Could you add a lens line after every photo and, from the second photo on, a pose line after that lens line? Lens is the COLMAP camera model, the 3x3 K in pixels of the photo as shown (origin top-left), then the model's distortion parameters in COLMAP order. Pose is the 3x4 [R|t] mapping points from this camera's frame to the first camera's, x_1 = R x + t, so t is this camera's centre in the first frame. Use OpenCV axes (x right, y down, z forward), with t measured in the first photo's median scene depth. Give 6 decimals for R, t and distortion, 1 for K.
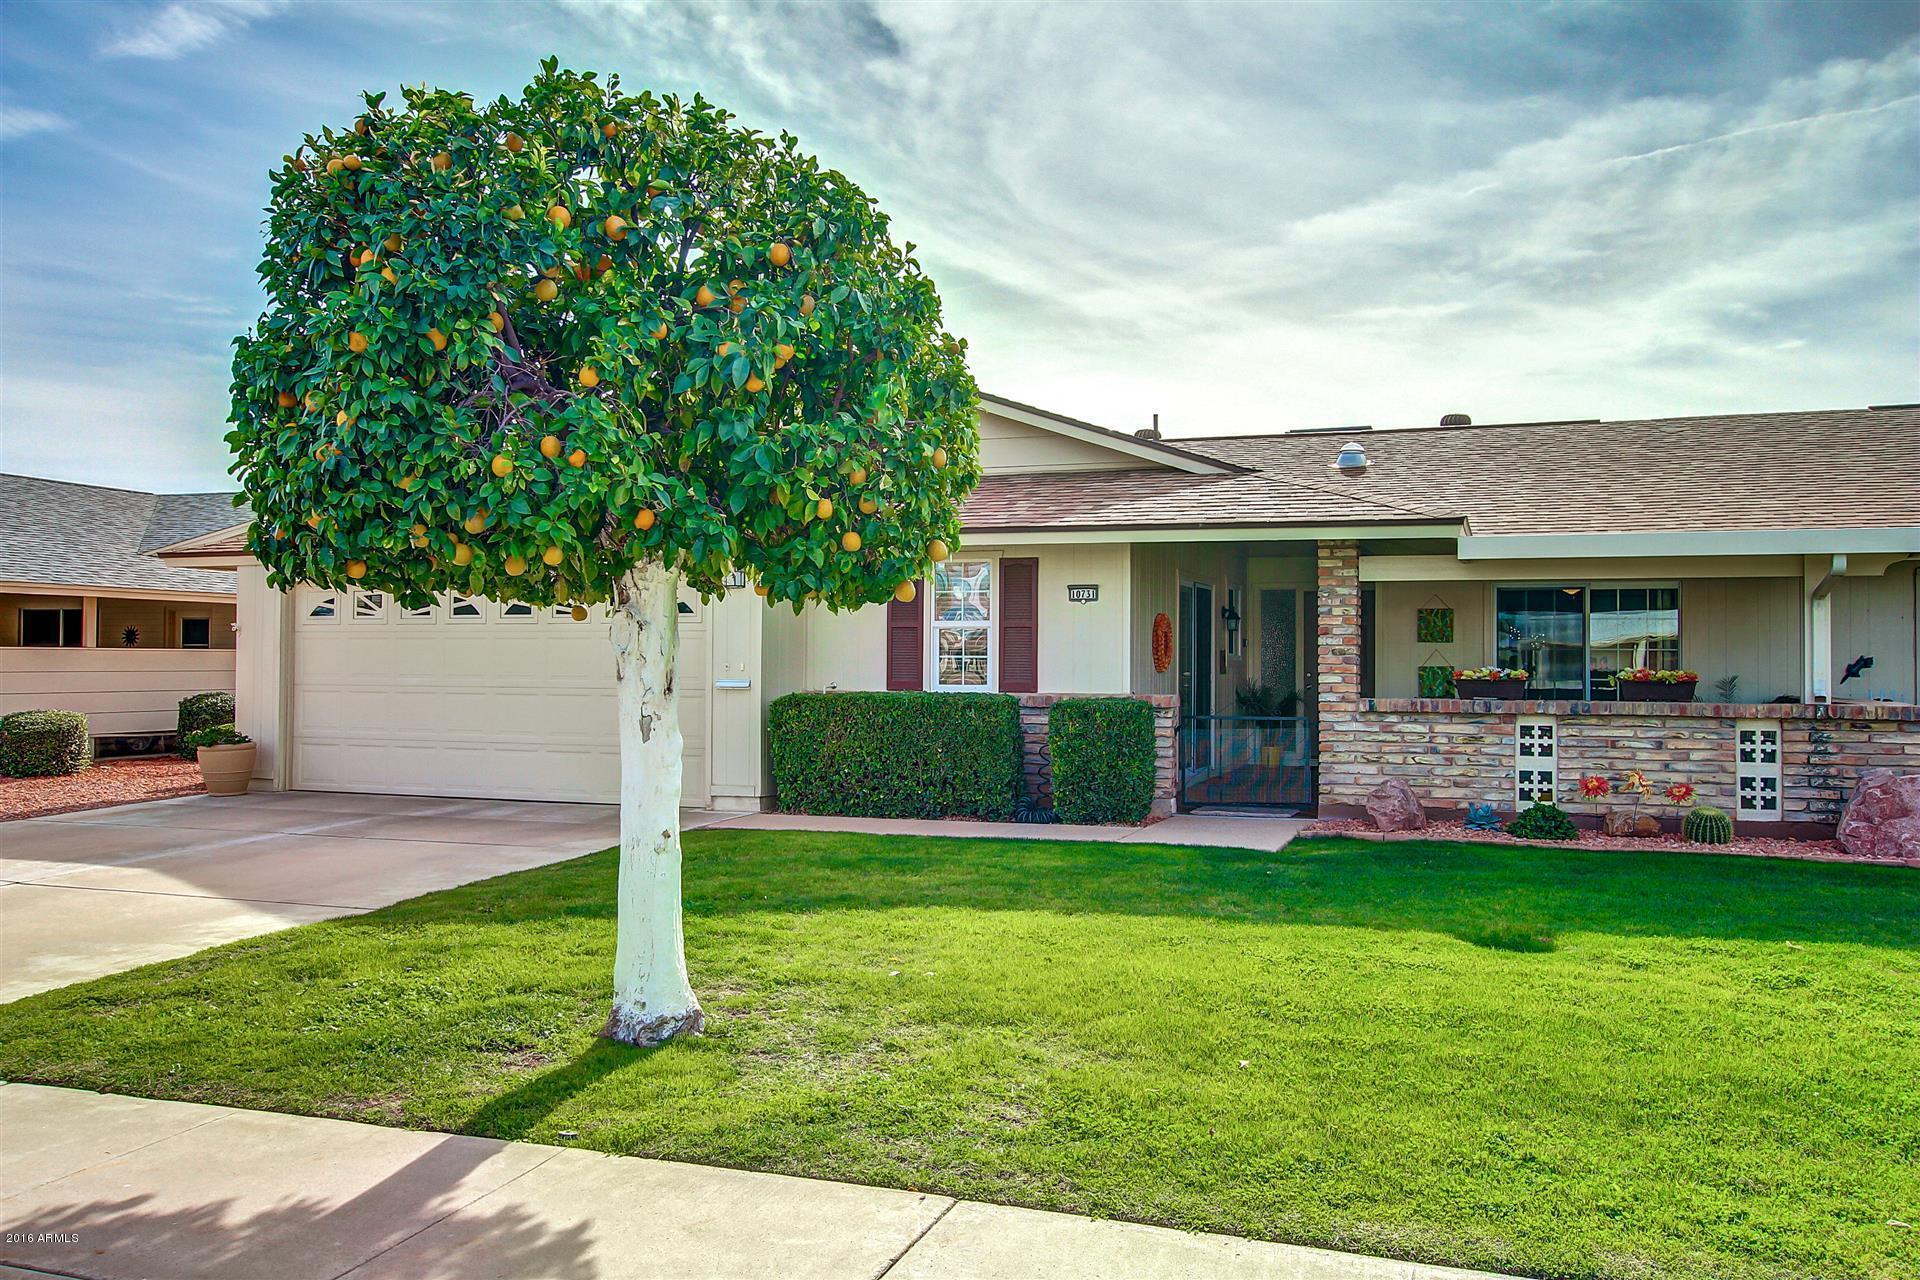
lens RADIAL K [[1488.3, 0, 975.1], [0, 1488.3, 662.9], [0, 0, 1]] dist [0.010643, 0.004782]
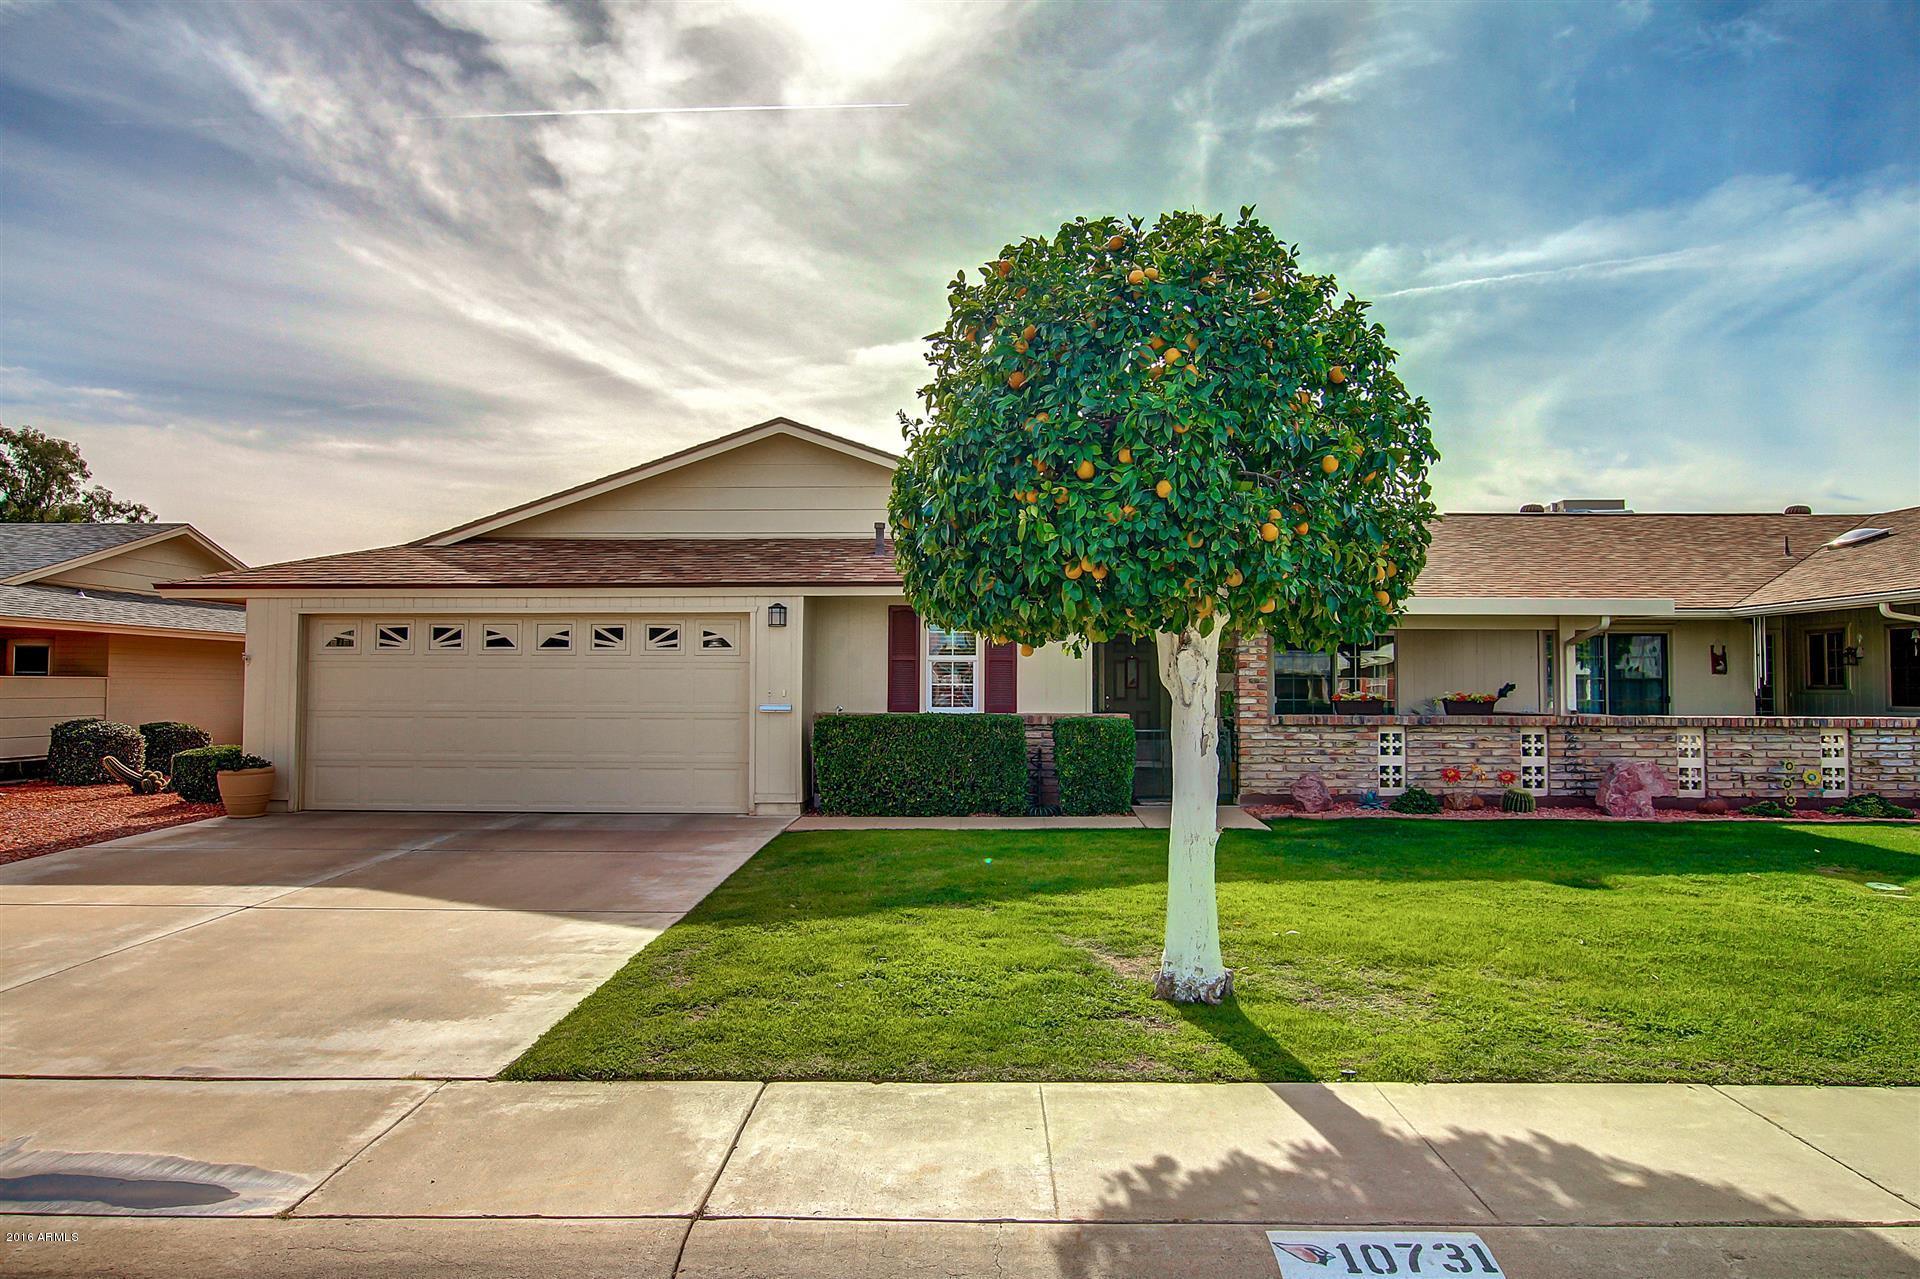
lens RADIAL K [[1189.1, 0, 960.4], [0, 1189.1, 601.0], [0, 0, 1]] dist [-0.014514, 0.007951]
pose [[0.950237, 0.021133, 0.310809, -0.346008], [0.001576, 0.997357, -0.072635, -0.001573], [-0.311522, 0.069511, 0.947693, 0.053872]]
